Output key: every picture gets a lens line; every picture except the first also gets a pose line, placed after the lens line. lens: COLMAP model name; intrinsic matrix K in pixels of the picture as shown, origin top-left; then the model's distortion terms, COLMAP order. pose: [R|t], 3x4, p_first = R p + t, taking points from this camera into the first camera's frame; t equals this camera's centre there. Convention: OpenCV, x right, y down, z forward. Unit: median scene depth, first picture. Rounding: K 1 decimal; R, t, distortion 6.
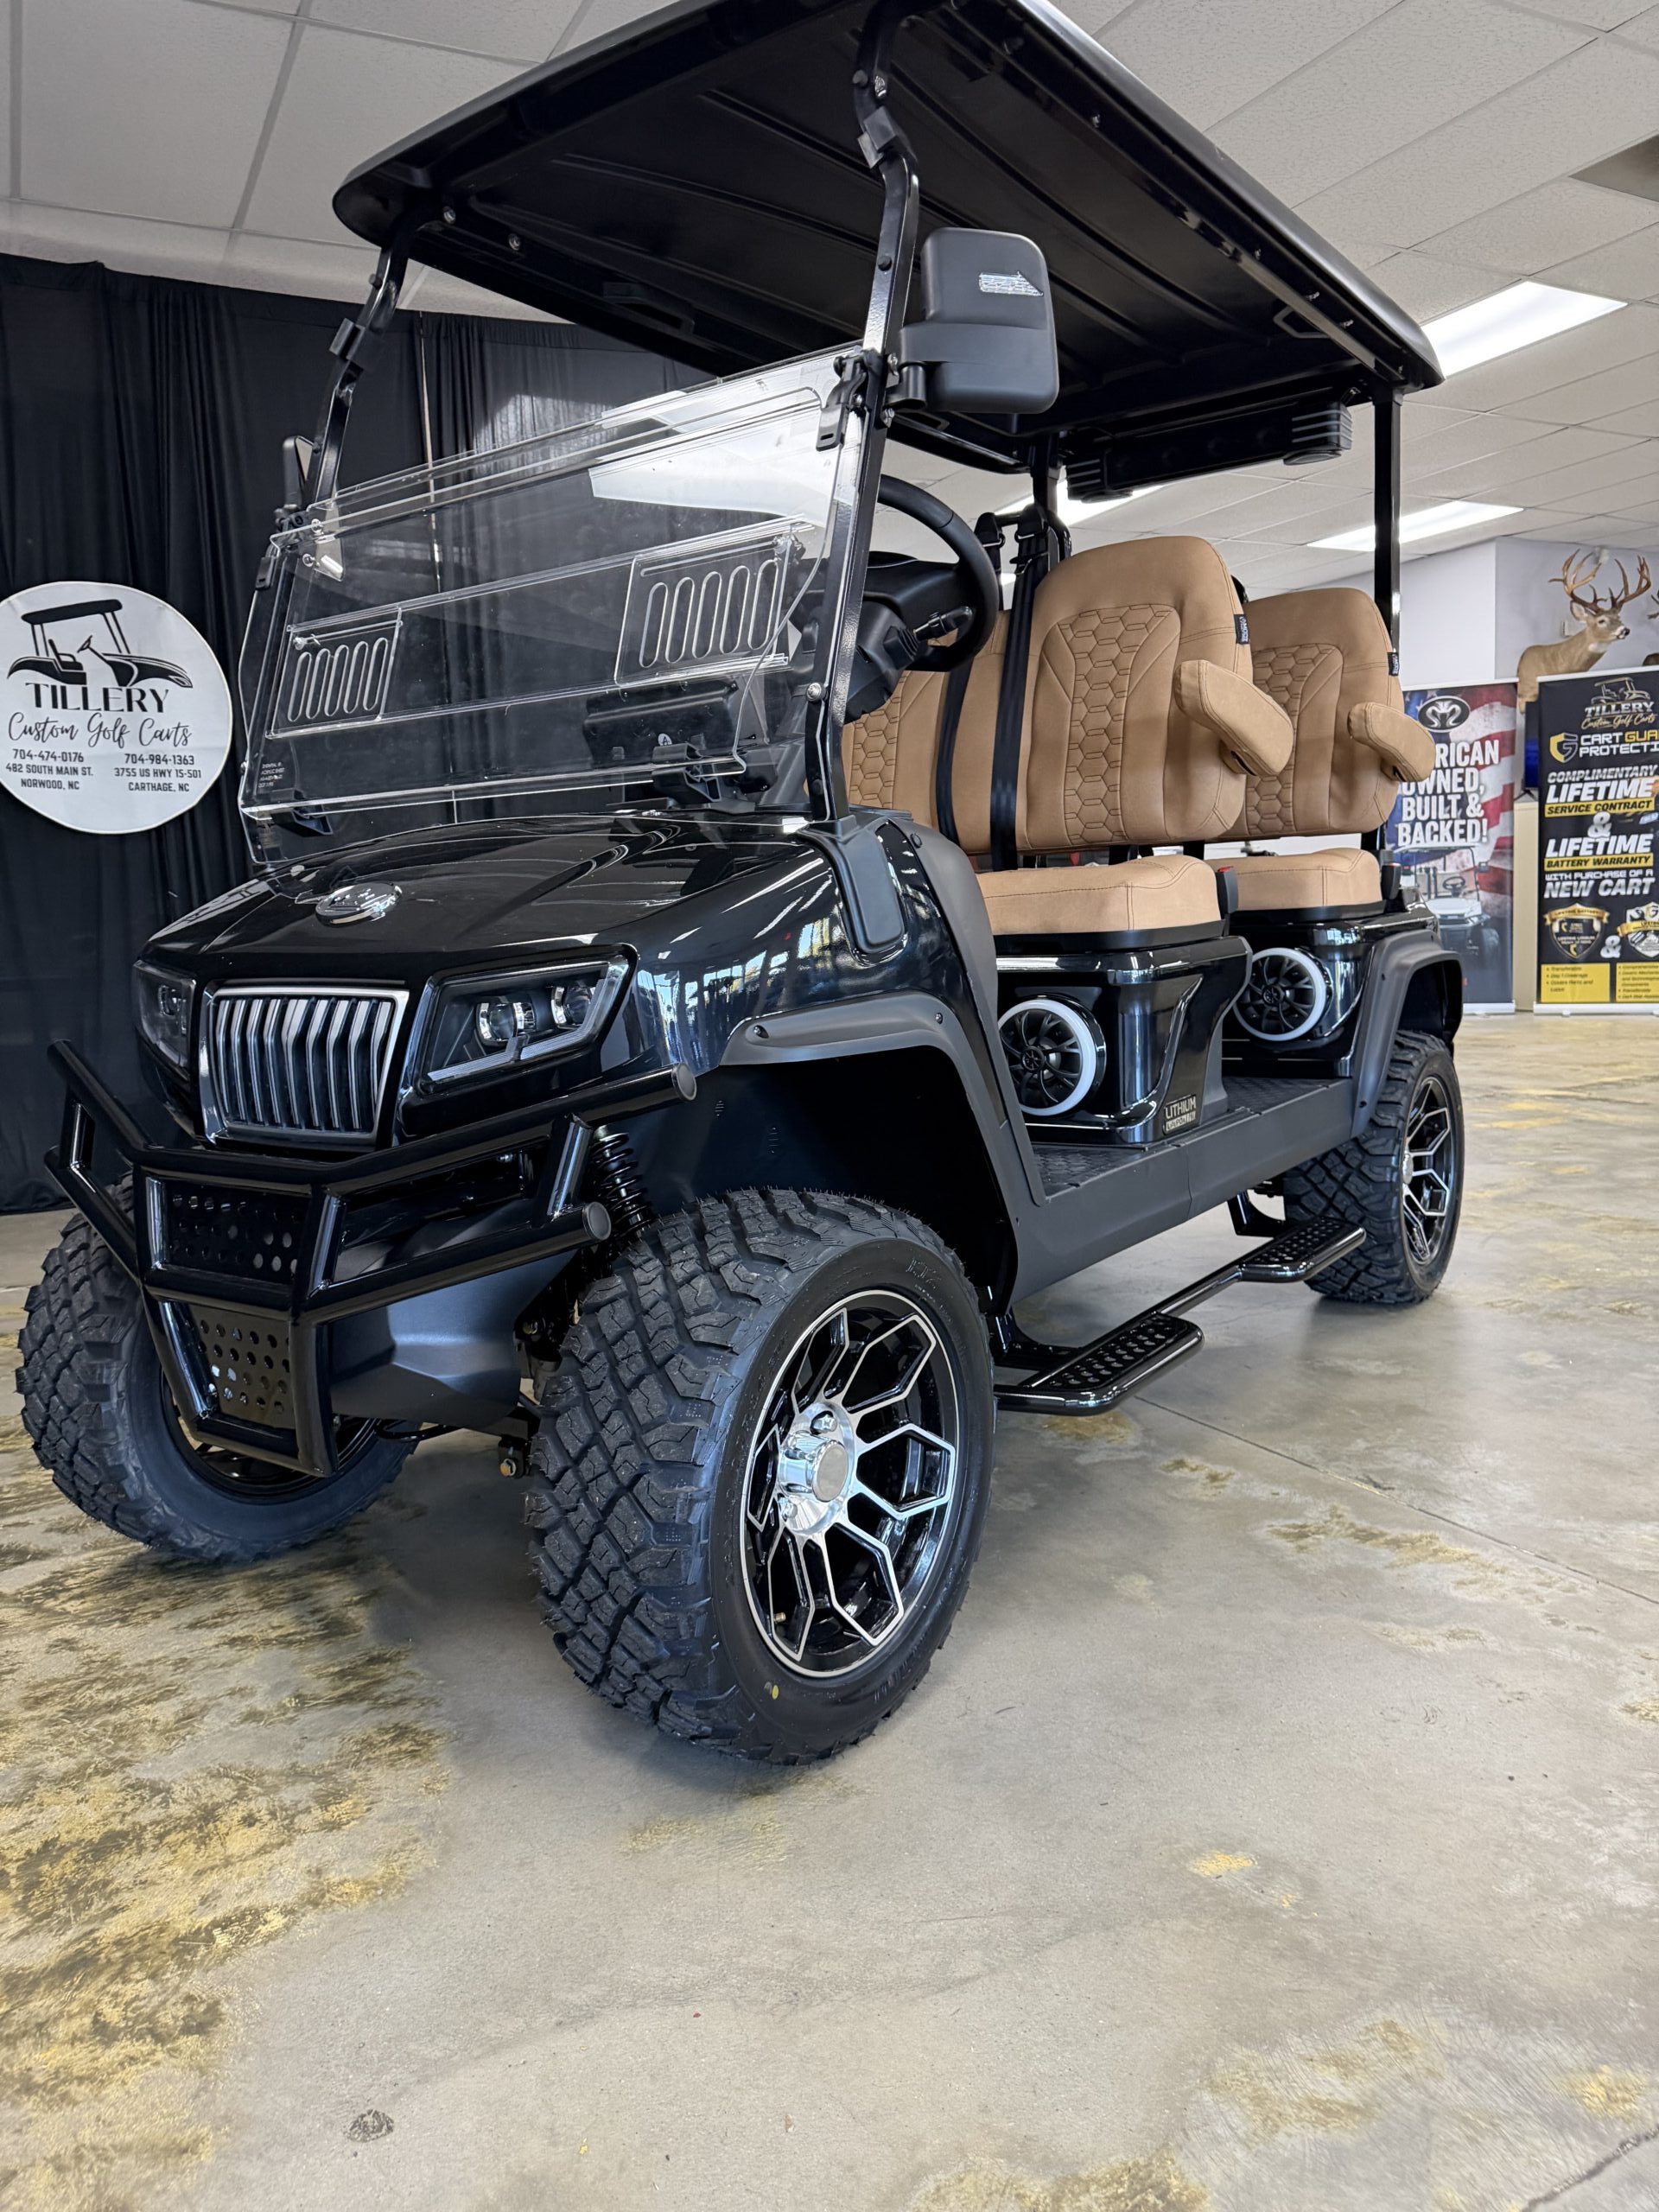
lens RADIAL K [[1565.2, 0, 824.1], [0, 1565.2, 1100.1], [0, 0, 1]] dist [0.013902, -0.019976]
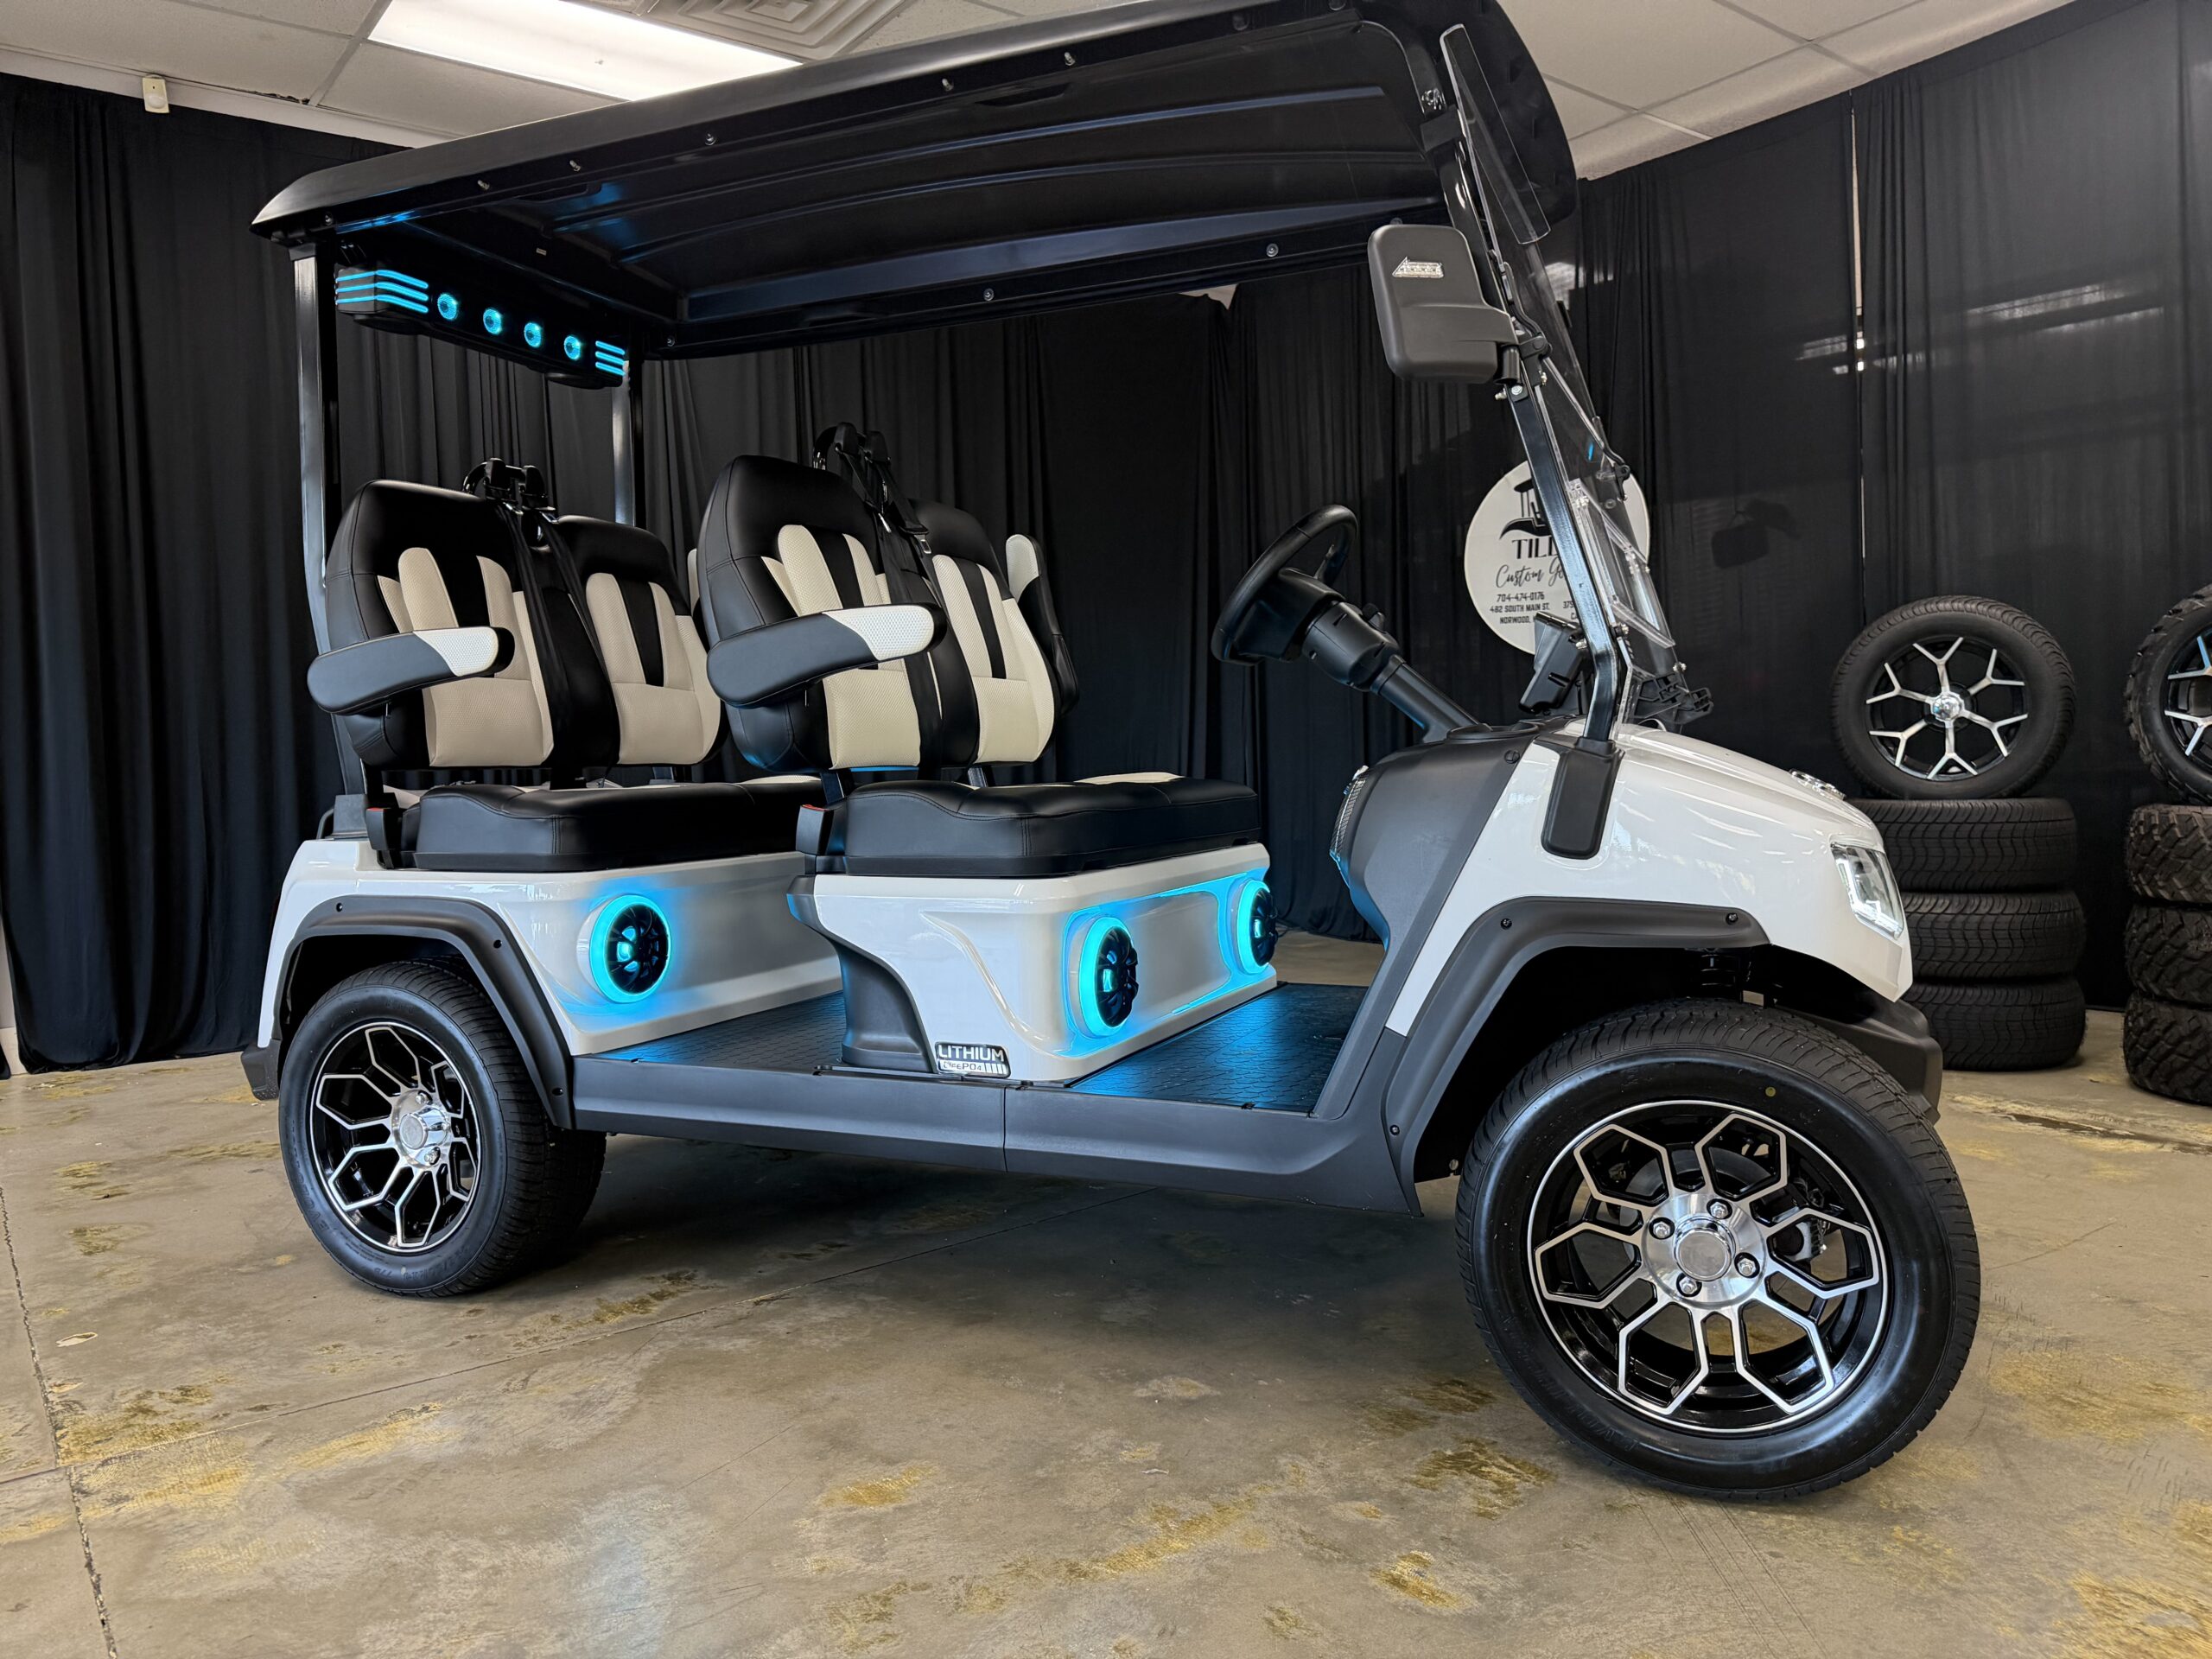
lens RADIAL K [[1565.2, 0, 1099.8], [0, 1565.2, 834.4], [0, 0, 1]] dist [0.013902, -0.019976]
pose [[0.176303, 0.092902, -0.979942, 0.688844], [-0.104683, 0.991660, 0.075180, -0.092533], [0.978754, 0.089329, 0.184558, 0.467461]]
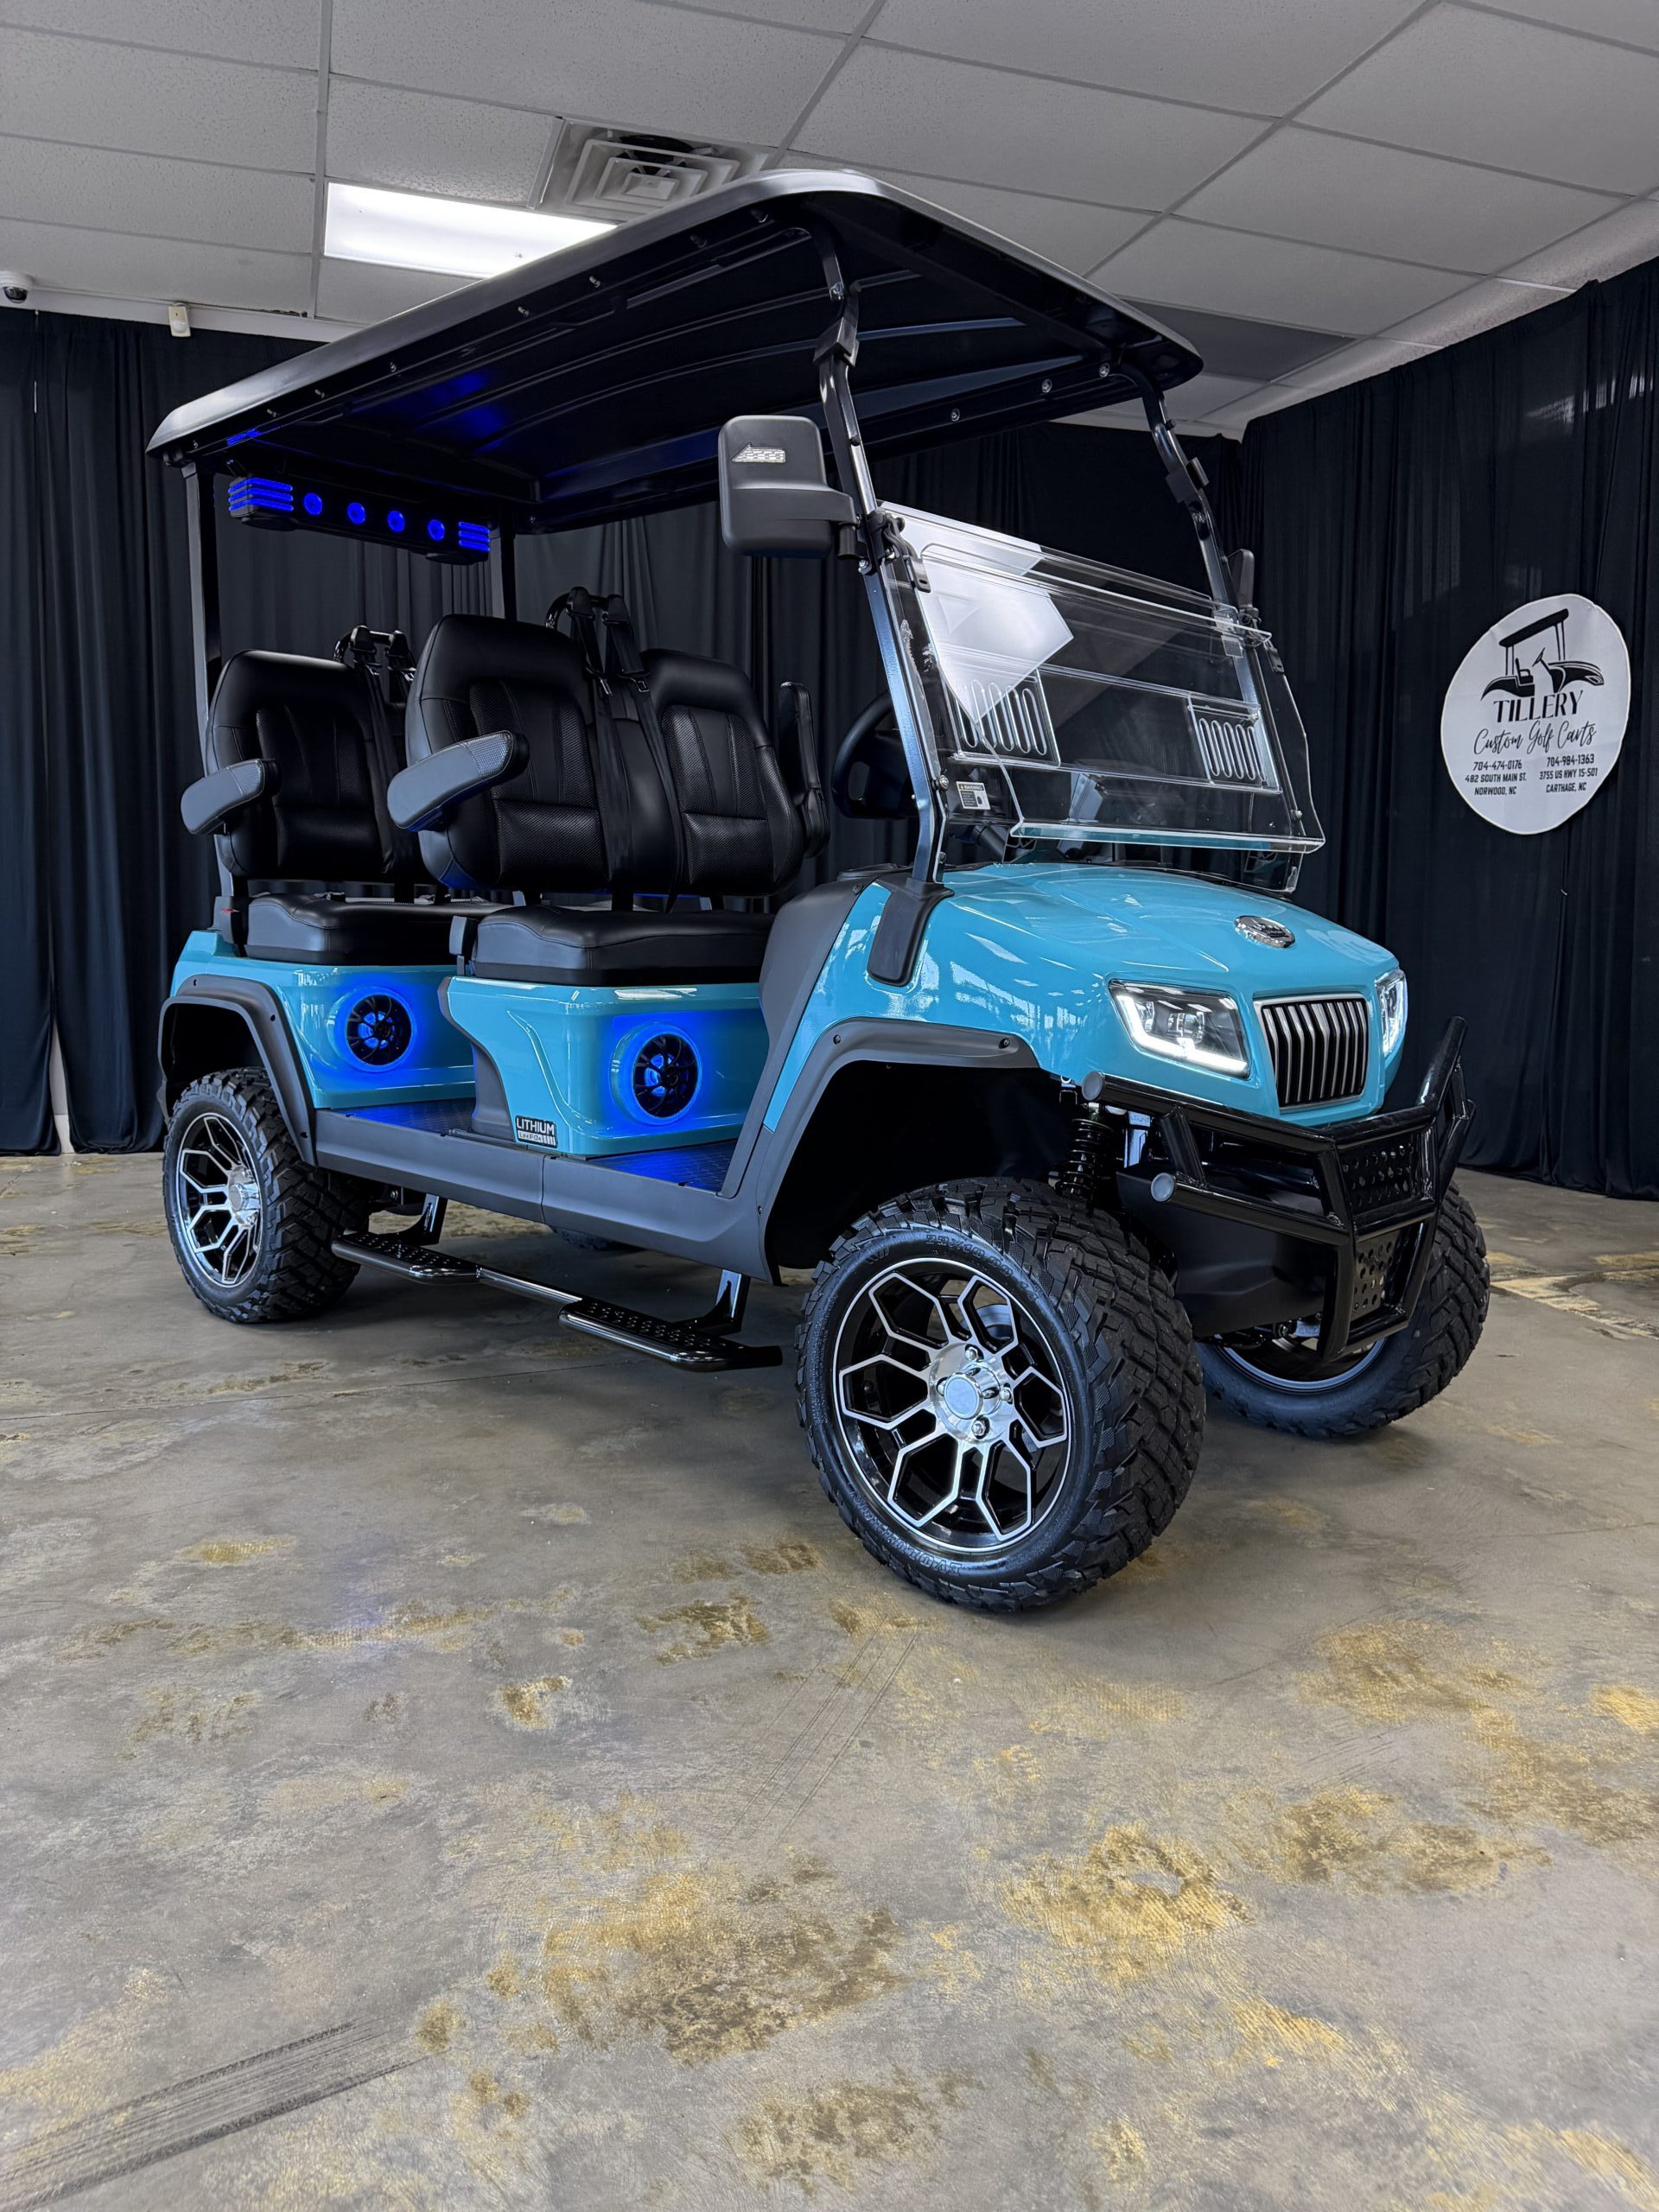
lens RADIAL K [[1565.2, 0, 818.1], [0, 1565.2, 1107.3], [0, 0, 1]] dist [0.013902, -0.019976]
pose [[-0.146302, 0.166145, -0.975188, 0.714151], [-0.125624, 0.974694, 0.184908, -0.129546], [0.981231, 0.149560, -0.121728, 0.706723]]
